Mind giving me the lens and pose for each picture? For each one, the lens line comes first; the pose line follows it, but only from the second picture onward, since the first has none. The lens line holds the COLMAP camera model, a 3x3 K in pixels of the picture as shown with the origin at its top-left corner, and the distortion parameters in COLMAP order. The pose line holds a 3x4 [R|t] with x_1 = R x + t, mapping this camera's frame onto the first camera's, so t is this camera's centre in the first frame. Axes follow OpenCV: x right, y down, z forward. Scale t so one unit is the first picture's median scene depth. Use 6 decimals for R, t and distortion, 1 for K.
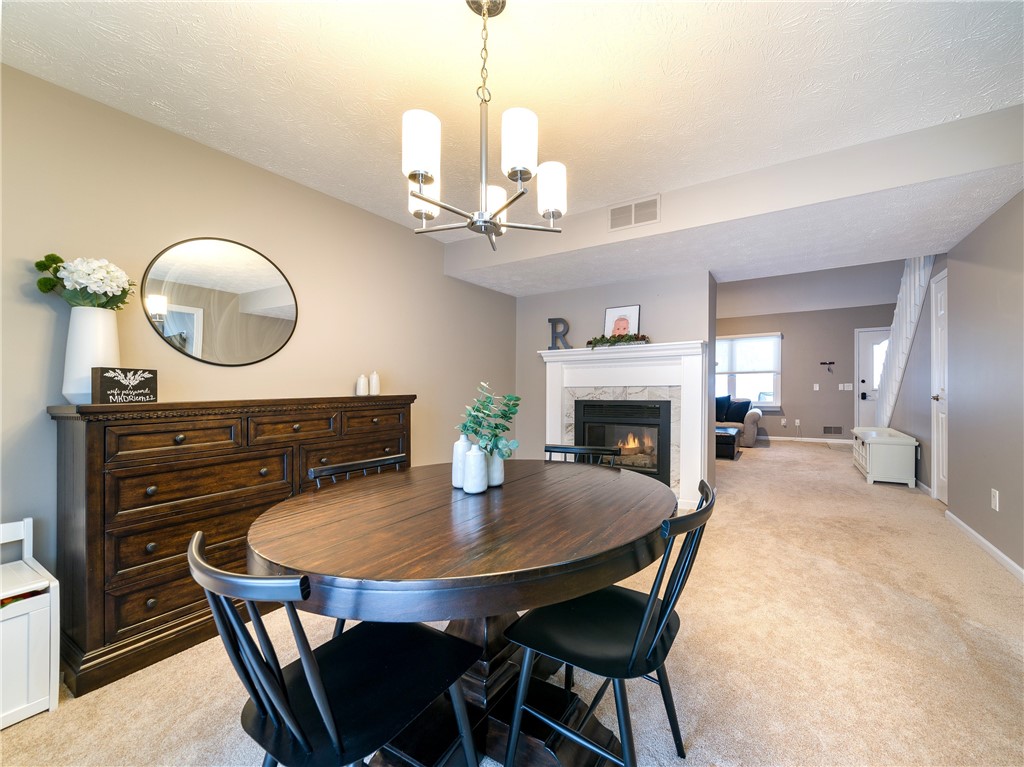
lens RADIAL K [[424.1, 0, 512.9], [0, 424.1, 385.4], [0, 0, 1]] dist [0.001219, 0.000065]
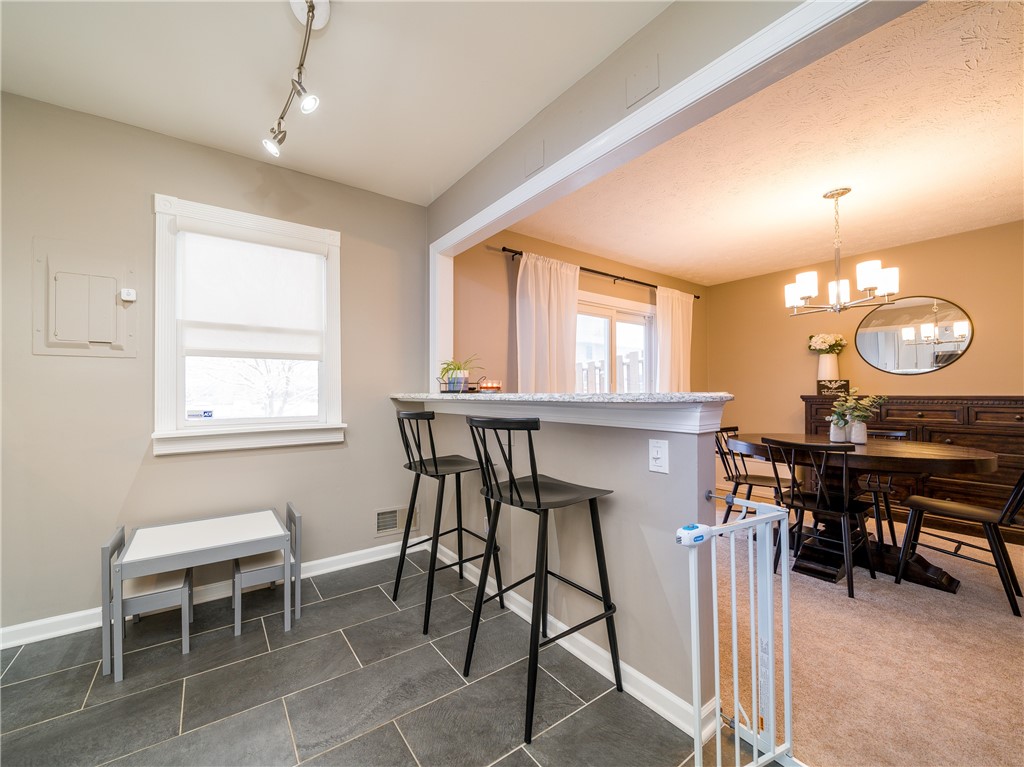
lens RADIAL K [[424.1, 0, 513.2], [0, 424.1, 386.2], [0, 0, 1]] dist [0.001219, 0.000065]
pose [[-0.361322, -0.008087, -0.932406, 1.716555], [0.007350, 0.999907, -0.011521, 0.006130], [0.932412, -0.011016, -0.361229, 0.235635]]
